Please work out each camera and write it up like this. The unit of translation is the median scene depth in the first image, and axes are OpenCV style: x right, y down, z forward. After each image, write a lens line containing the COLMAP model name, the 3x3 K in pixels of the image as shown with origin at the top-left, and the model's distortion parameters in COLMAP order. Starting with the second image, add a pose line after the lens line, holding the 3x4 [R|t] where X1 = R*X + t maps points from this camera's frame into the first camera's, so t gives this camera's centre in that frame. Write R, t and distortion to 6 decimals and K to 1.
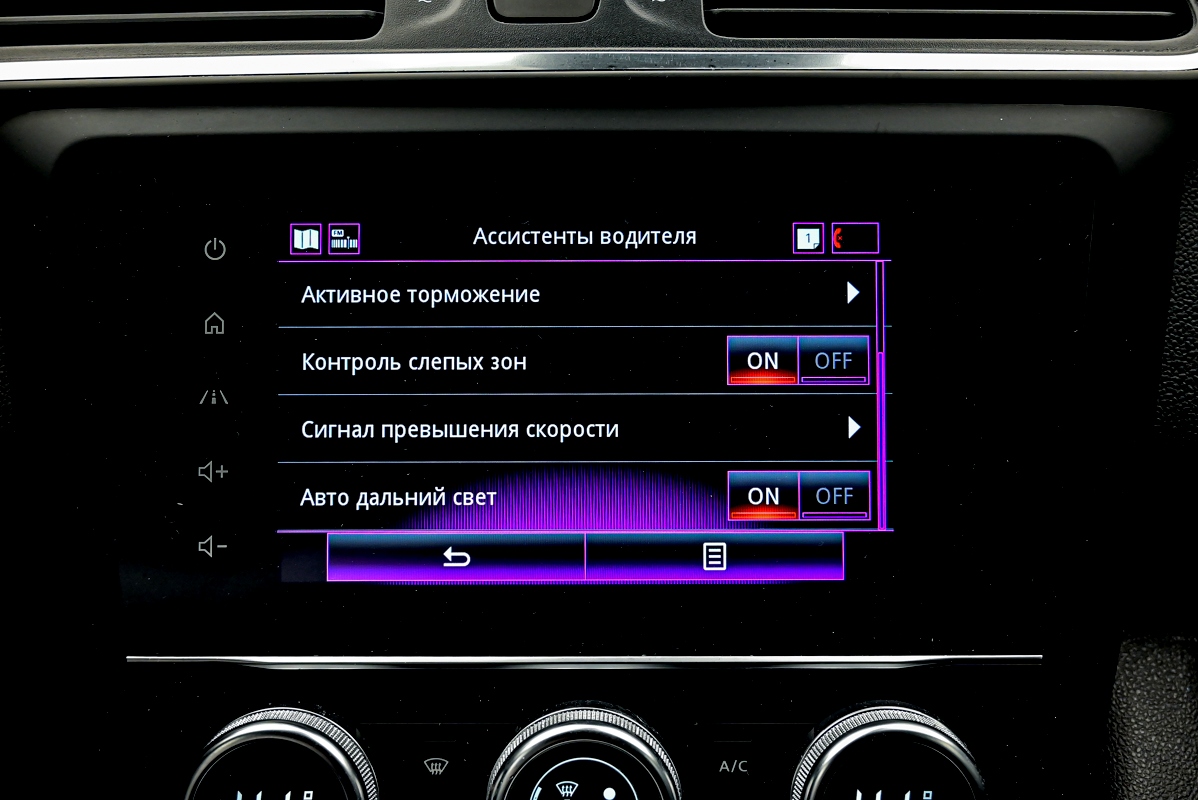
lens RADIAL K [[1214.5, 0, 606.4], [0, 1214.5, 402.8], [0, 0, 1]] dist [-0.005213, 0.000000]
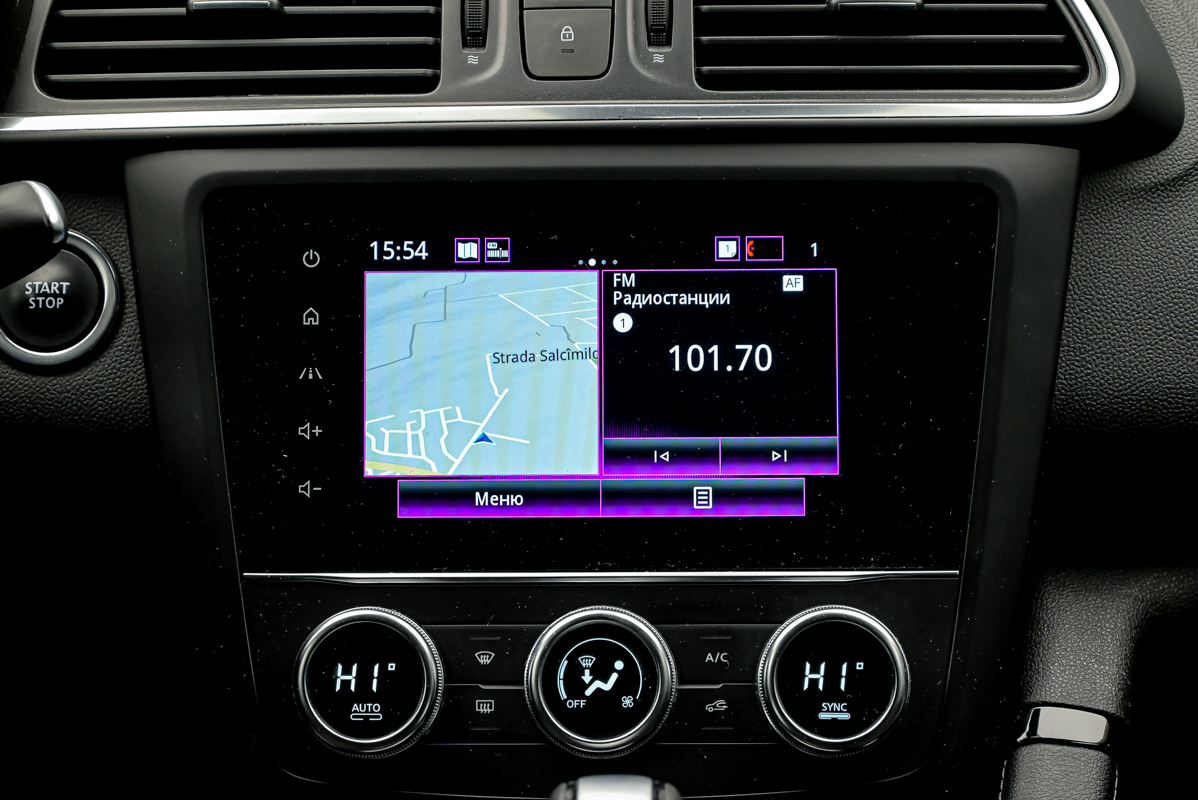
lens RADIAL K [[2796.3, 0, 605.0], [0, 2796.3, 403.0], [0, 0, 1]] dist [0.119034, 0.000000]
pose [[0.999850, -0.003132, -0.017011, 0.037128], [0.001724, 0.996616, -0.082186, 0.268342], [0.017211, 0.082144, 0.996472, -1.925397]]
